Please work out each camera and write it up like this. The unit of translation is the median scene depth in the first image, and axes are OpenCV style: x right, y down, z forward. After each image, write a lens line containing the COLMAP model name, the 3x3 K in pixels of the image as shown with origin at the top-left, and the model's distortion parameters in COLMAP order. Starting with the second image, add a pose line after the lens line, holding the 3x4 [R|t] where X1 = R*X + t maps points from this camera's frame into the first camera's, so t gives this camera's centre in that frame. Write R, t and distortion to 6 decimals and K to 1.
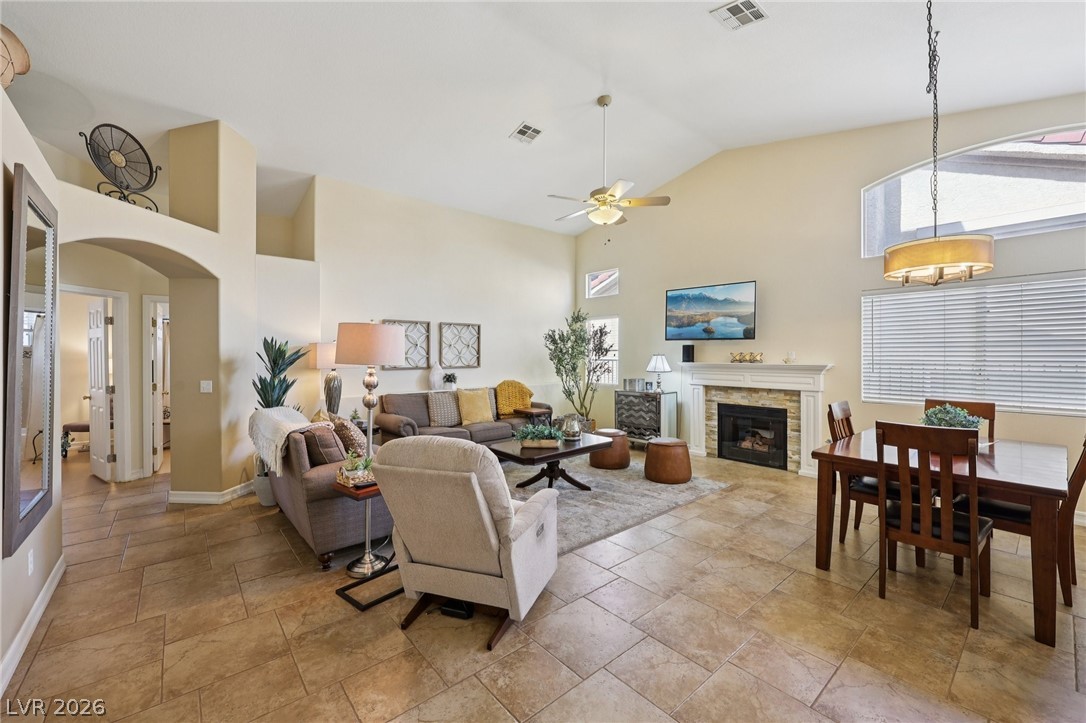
lens RADIAL K [[438.4, 0, 541.4], [0, 438.4, 356.2], [0, 0, 1]] dist [0.000427, 0.000148]
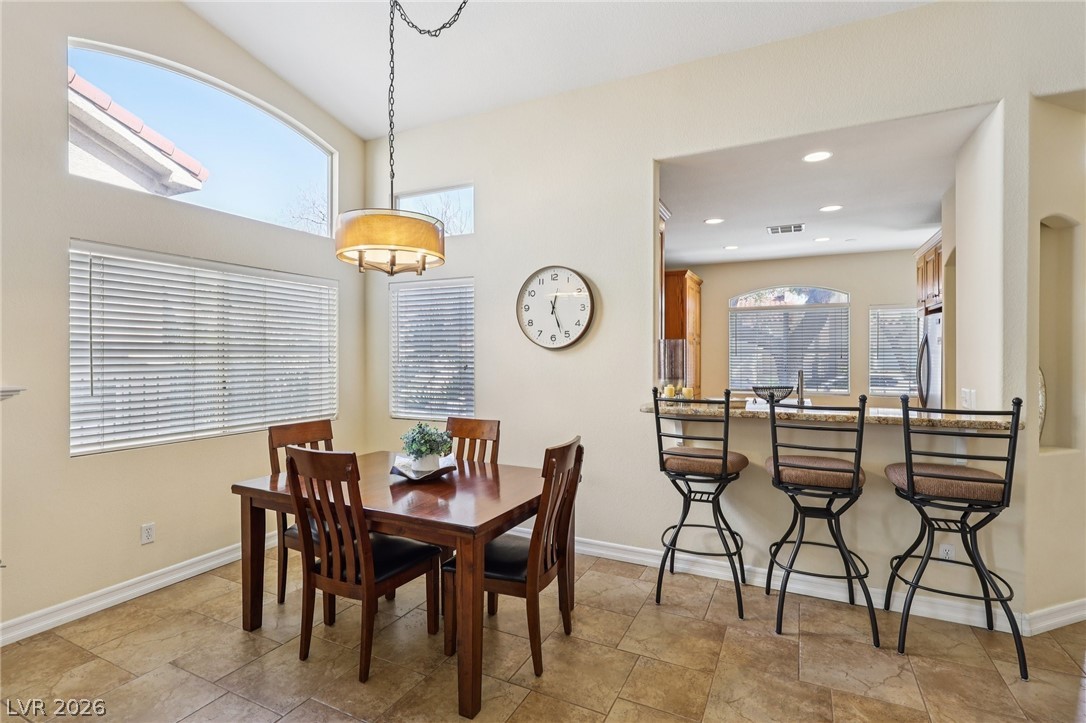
lens RADIAL K [[523.6, 0, 542.7], [0, 523.6, 361.1], [0, 0, 1]] dist [-0.005259, -0.000688]
pose [[-0.396508, -0.003454, 0.918025, -0.063708], [0.005789, 0.999964, 0.006263, -0.007007], [-0.918013, 0.007798, -0.396473, 1.202474]]
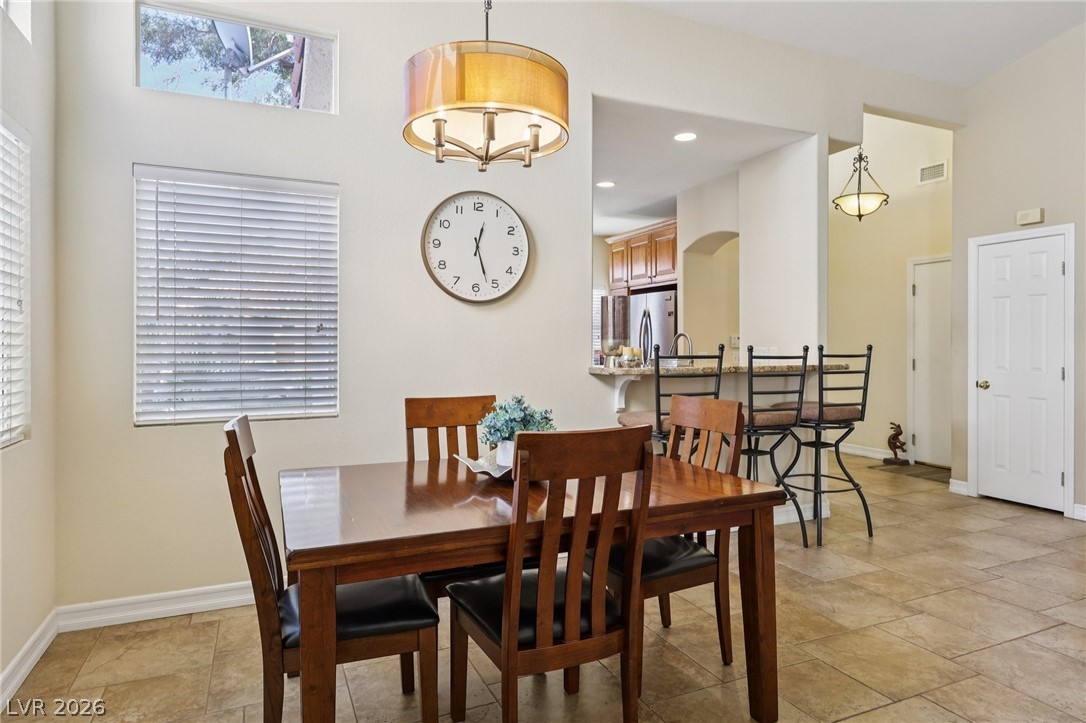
lens RADIAL K [[645.5, 0, 545.2], [0, 645.5, 353.2], [0, 0, 1]] dist [-0.002311, -0.000348]
pose [[-0.964370, 0.006880, 0.264469, 0.696040], [0.009919, 0.999899, 0.010158, 0.055527], [-0.264372, 0.012419, -0.964341, 1.796914]]
